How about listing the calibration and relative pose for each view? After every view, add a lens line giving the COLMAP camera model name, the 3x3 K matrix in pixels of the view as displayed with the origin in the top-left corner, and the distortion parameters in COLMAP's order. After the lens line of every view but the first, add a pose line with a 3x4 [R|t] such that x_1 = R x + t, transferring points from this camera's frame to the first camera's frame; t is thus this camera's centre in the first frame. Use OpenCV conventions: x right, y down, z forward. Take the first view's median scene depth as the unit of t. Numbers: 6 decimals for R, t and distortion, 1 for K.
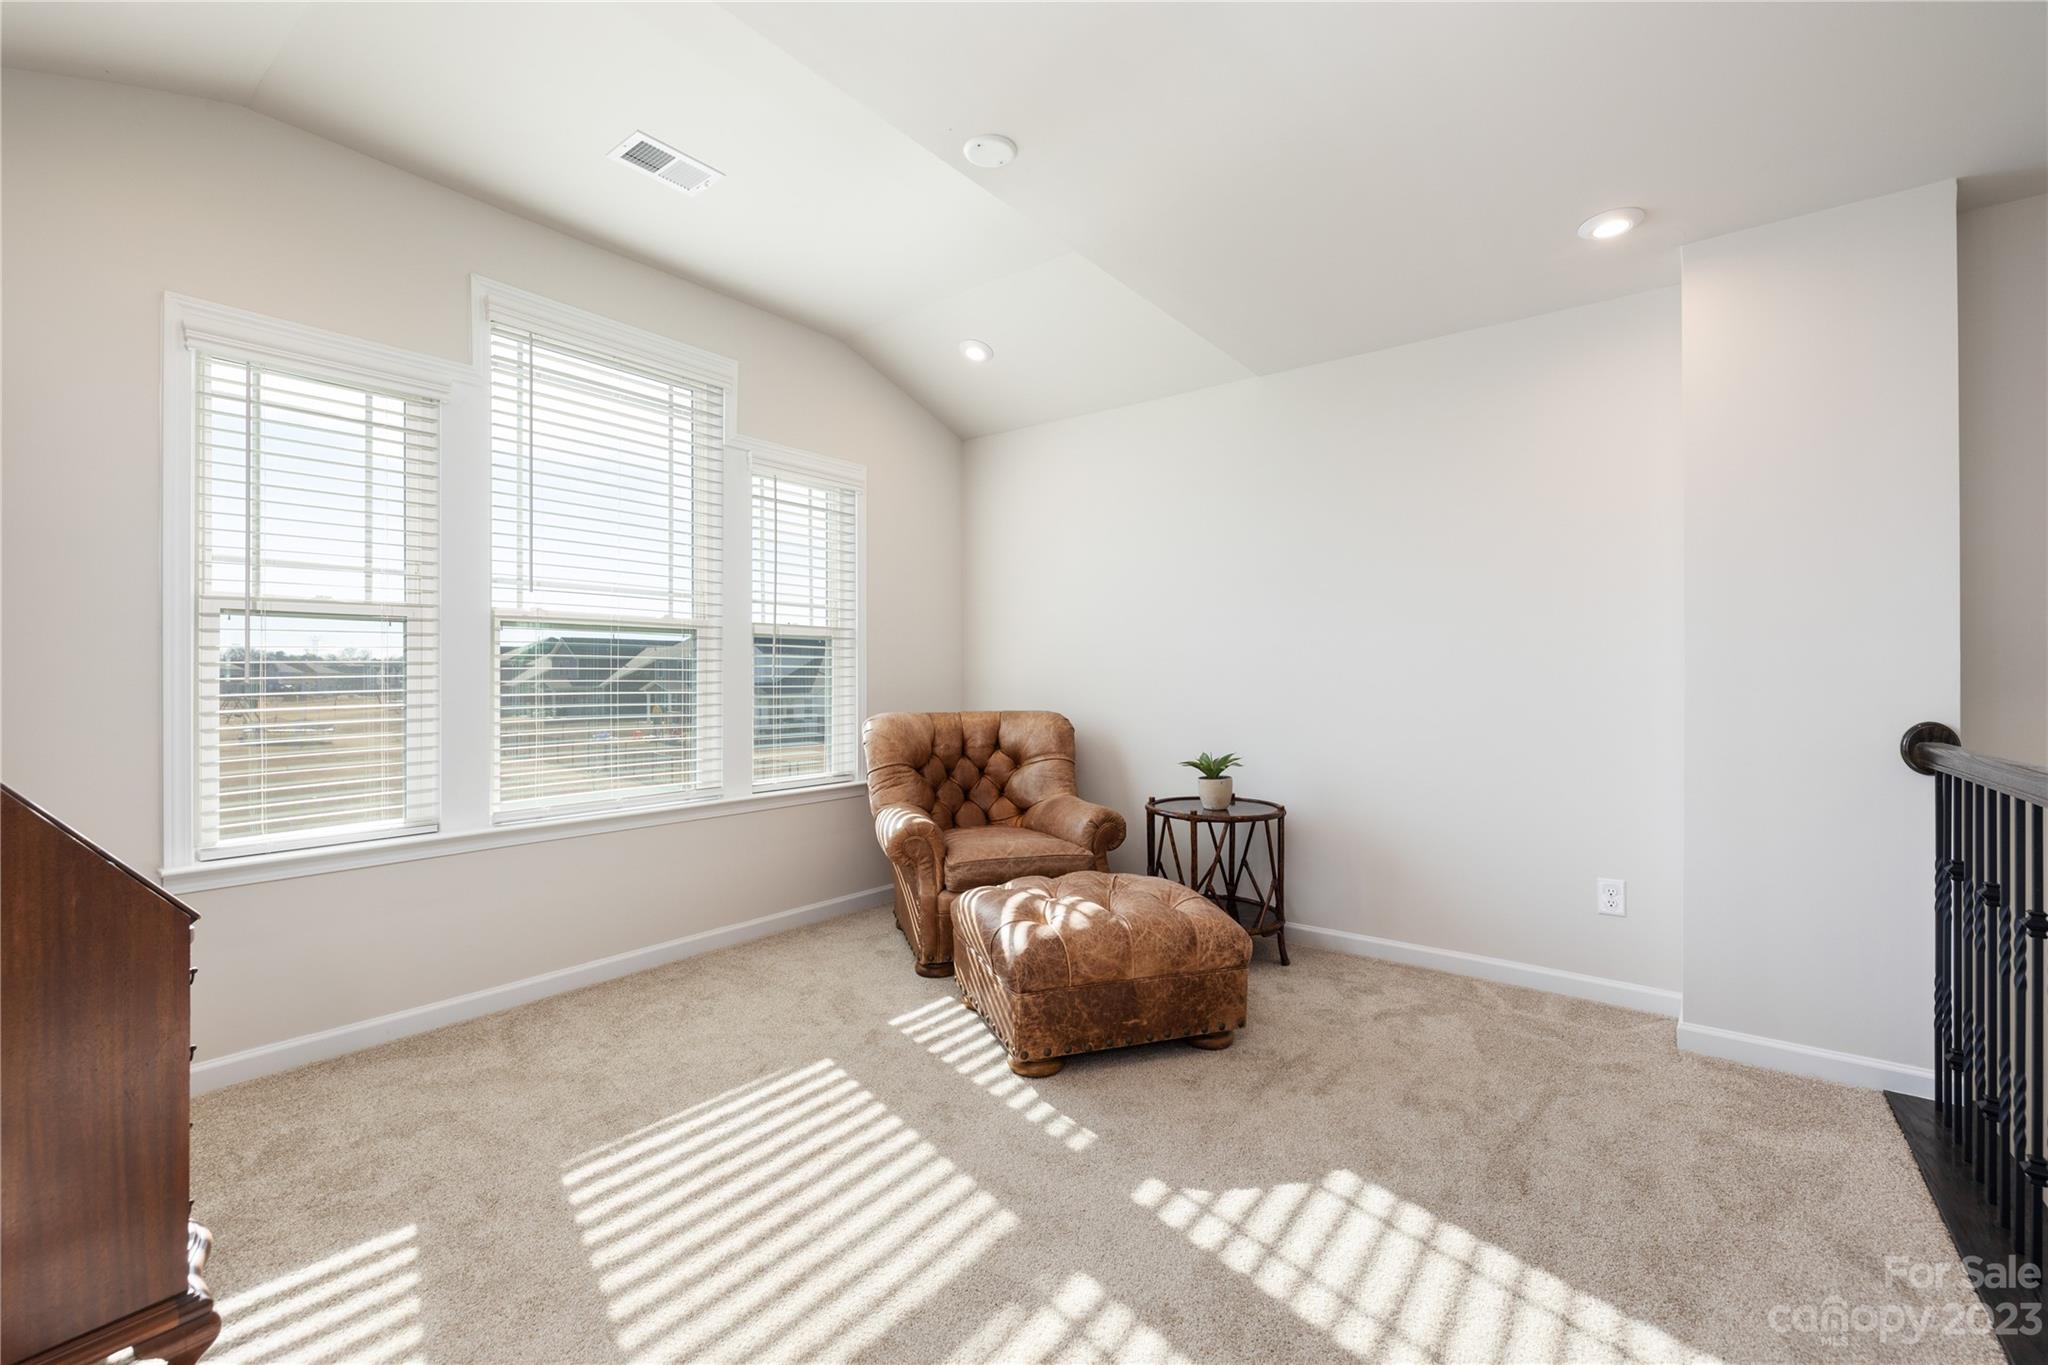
lens RADIAL K [[841.4, 0, 1024.0], [0, 841.4, 682.5], [0, 0, 1]] dist [-0.014269, 0.000094]
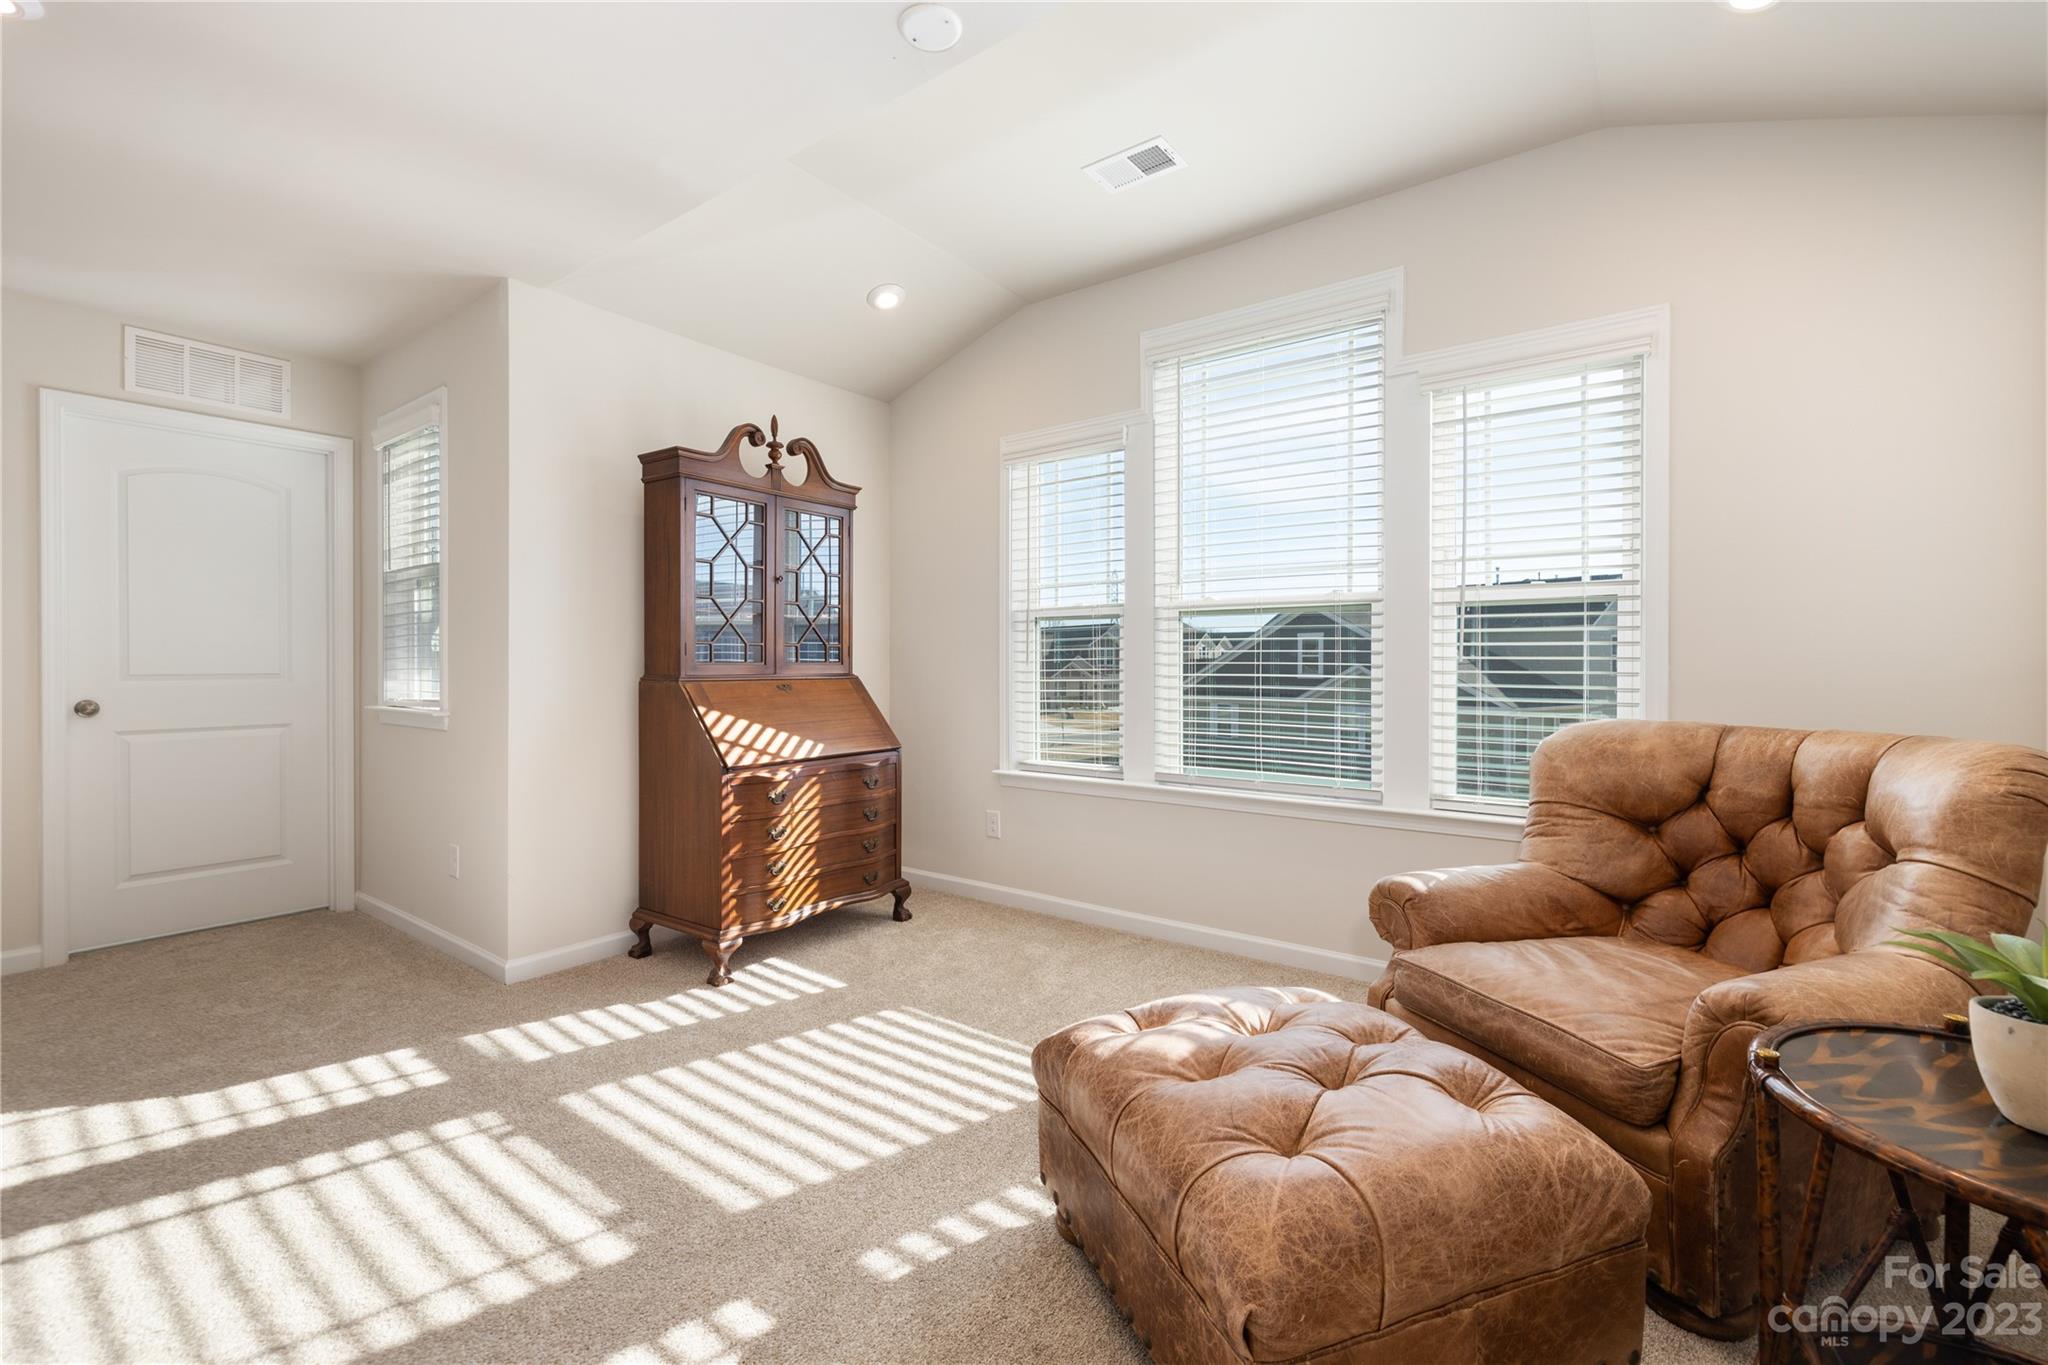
lens RADIAL K [[855.2, 0, 1021.2], [0, 855.2, 673.0], [0, 0, 1]] dist [0.000653, -0.000034]
pose [[0.028162, 0.017204, -0.999455, 0.723632], [-0.002527, 0.999850, 0.017140, -0.009574], [0.999600, 0.002043, 0.028201, 0.940192]]
